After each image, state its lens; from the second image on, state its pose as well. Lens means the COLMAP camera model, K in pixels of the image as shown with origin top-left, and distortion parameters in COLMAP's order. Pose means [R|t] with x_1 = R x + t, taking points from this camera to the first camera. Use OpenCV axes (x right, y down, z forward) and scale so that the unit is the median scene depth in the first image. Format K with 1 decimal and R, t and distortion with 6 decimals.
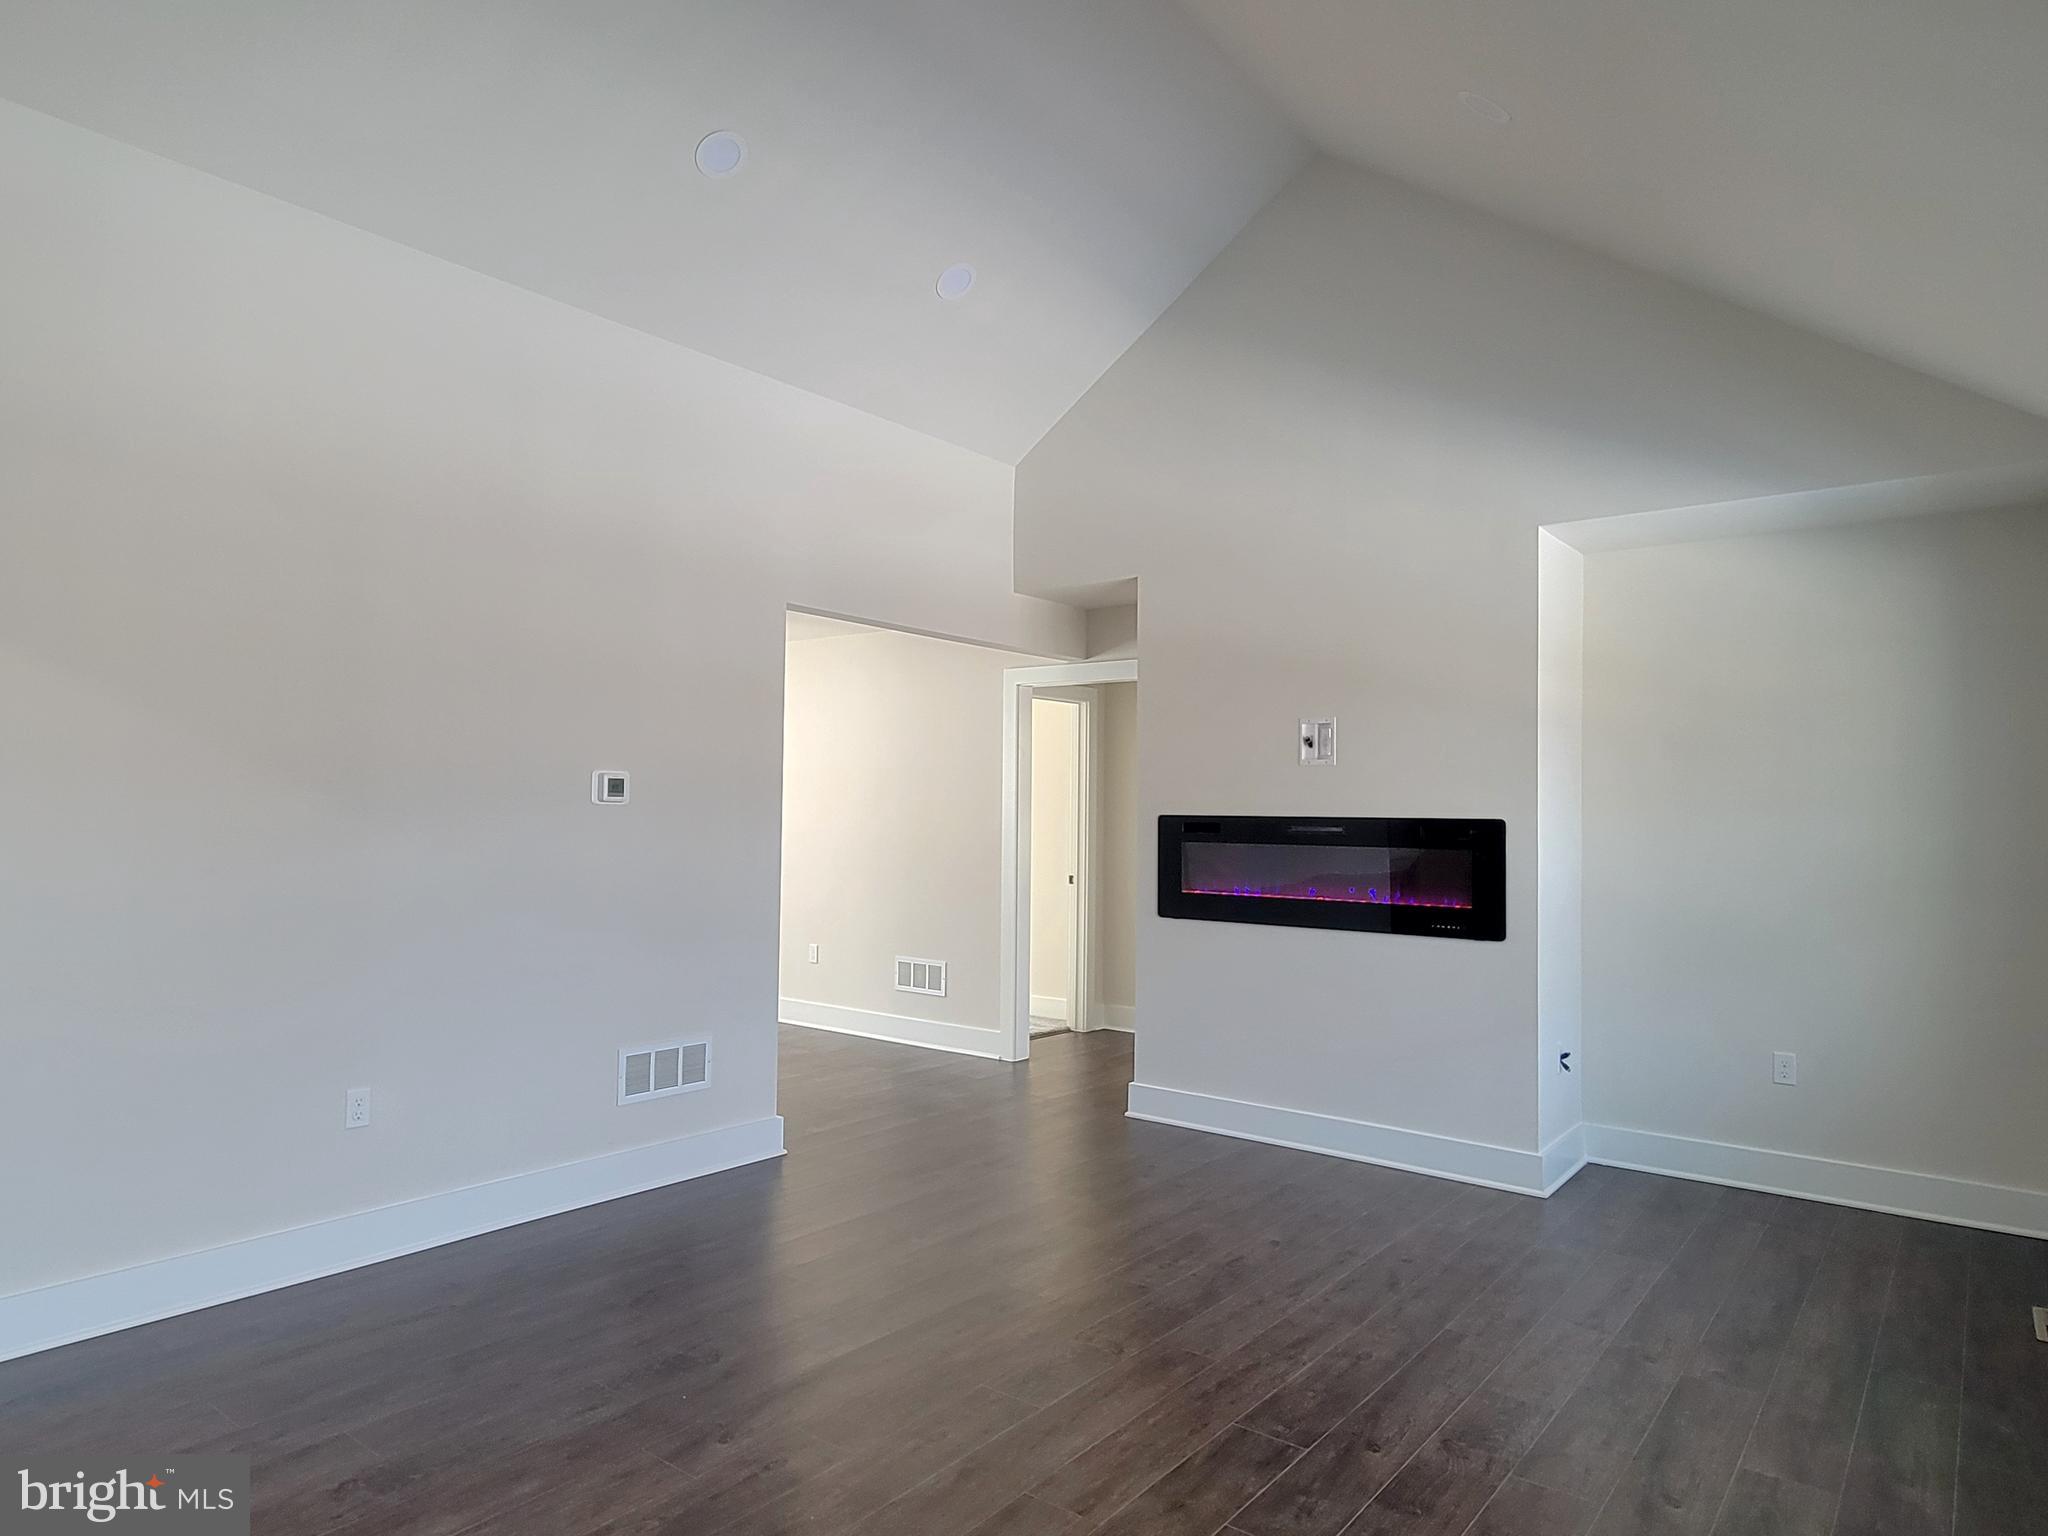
lens RADIAL K [[1248.6, 0, 1024.7], [0, 1248.6, 785.1], [0, 0, 1]] dist [0.000039, -0.010591]
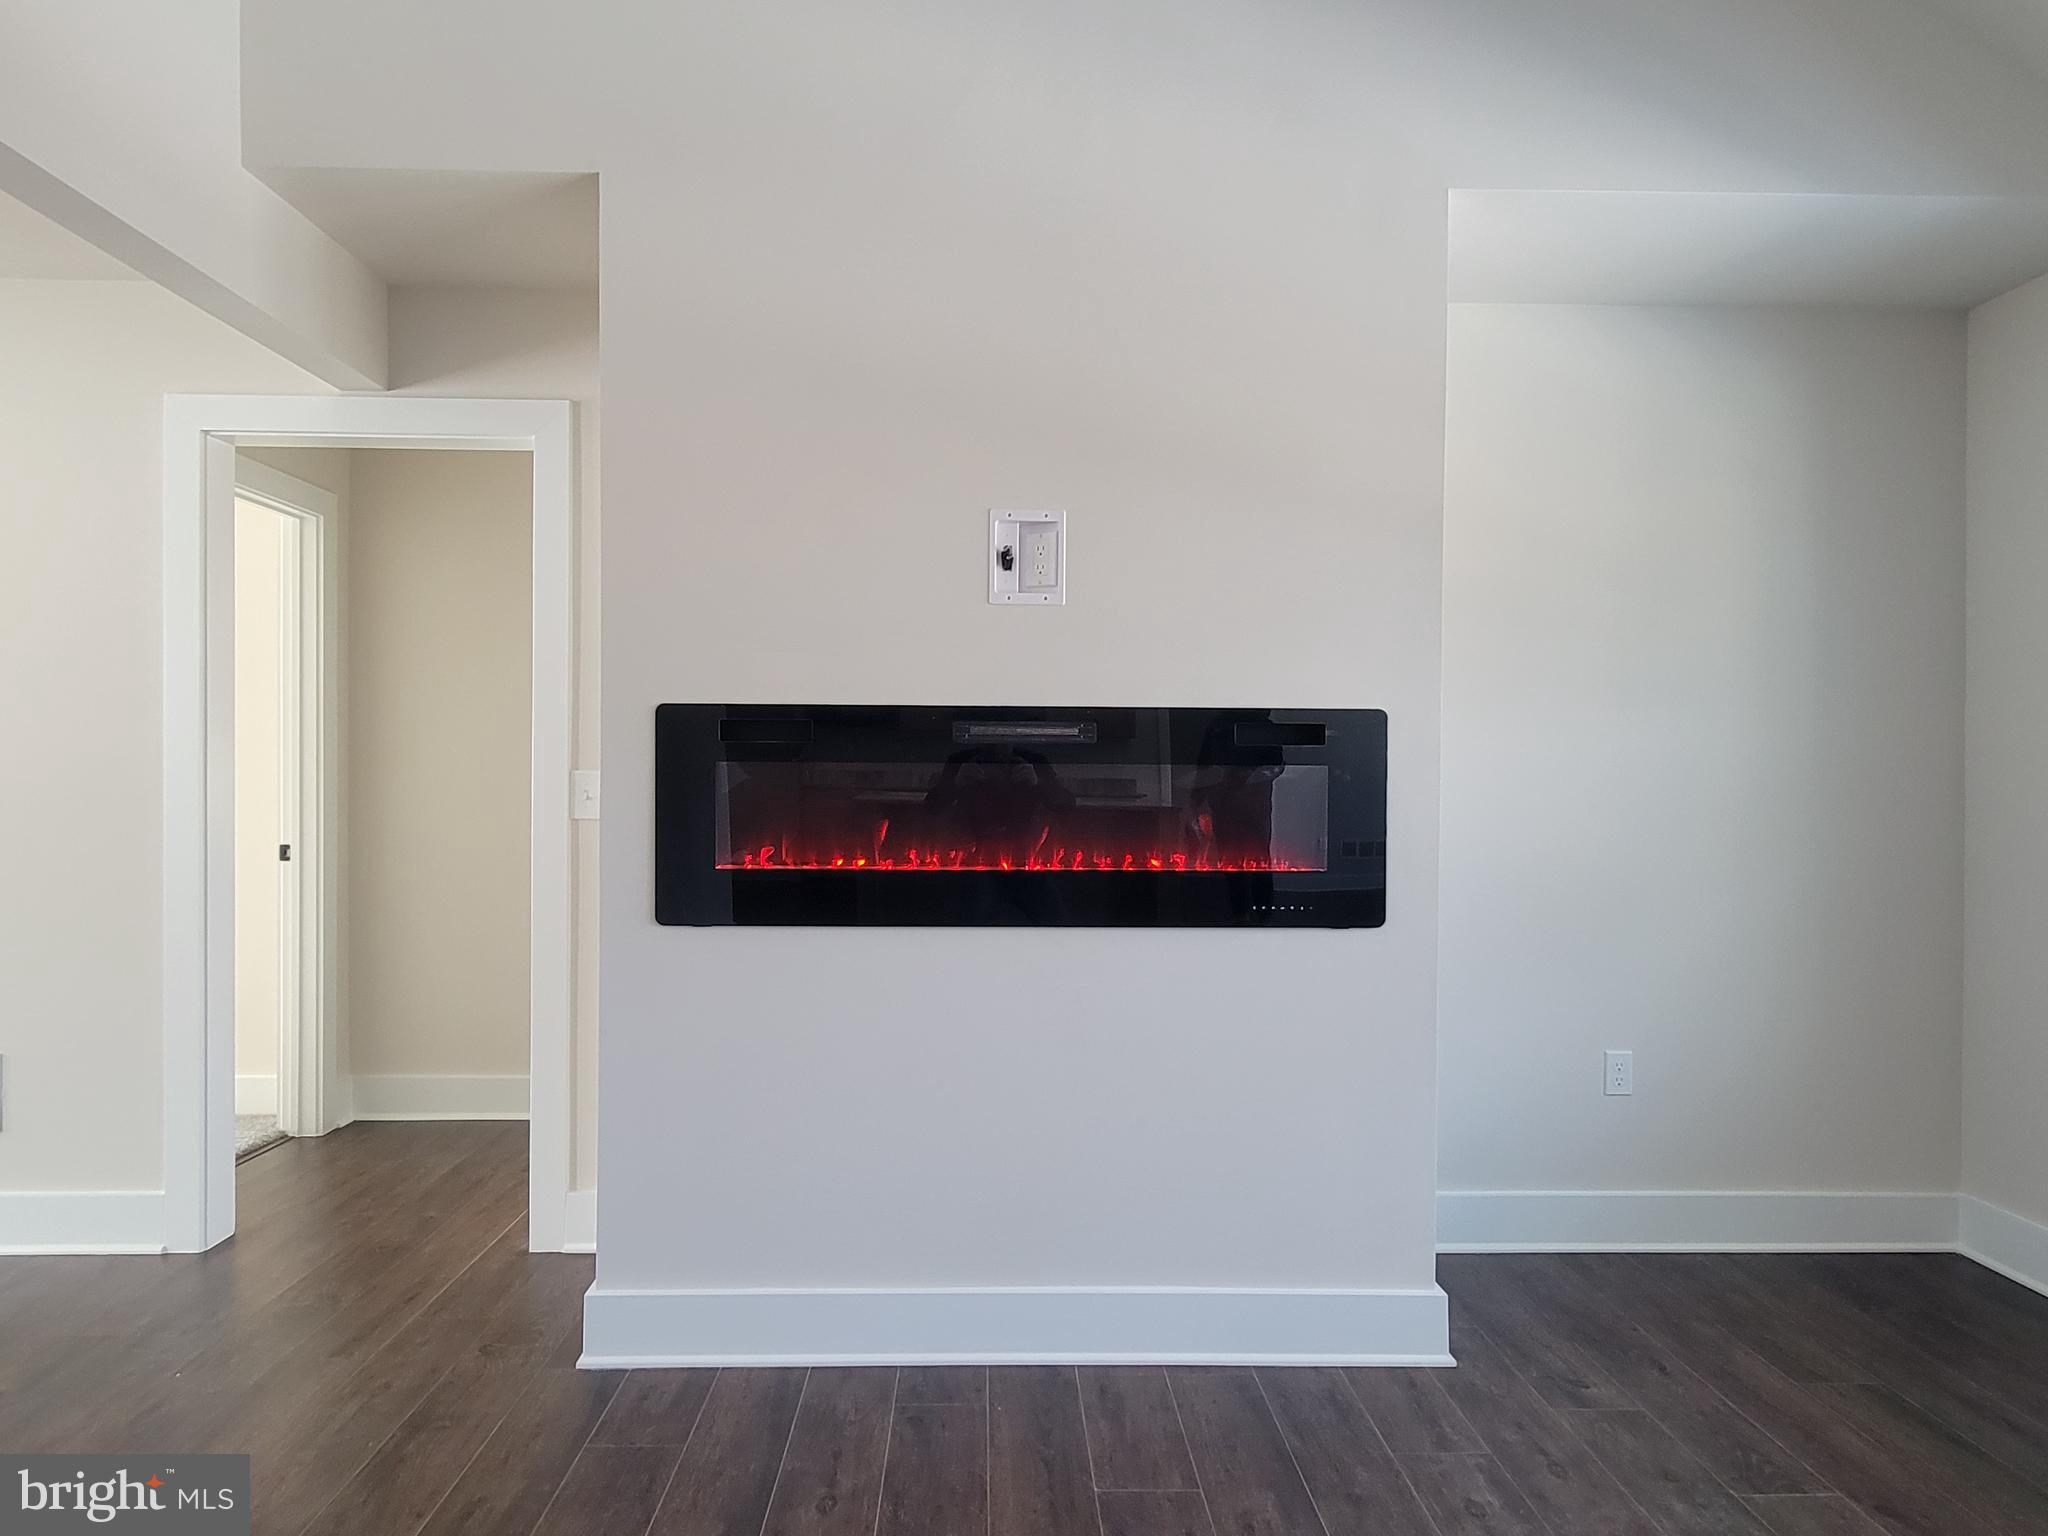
lens RADIAL K [[1248.6, 0, 1024.7], [0, 1248.6, 785.1], [0, 0, 1]] dist [0.000039, -0.010591]
pose [[0.772188, -0.013712, 0.635246, -0.080315], [-0.010466, 0.999357, 0.034293, 0.036920], [-0.635308, -0.033129, 0.771548, 0.564202]]
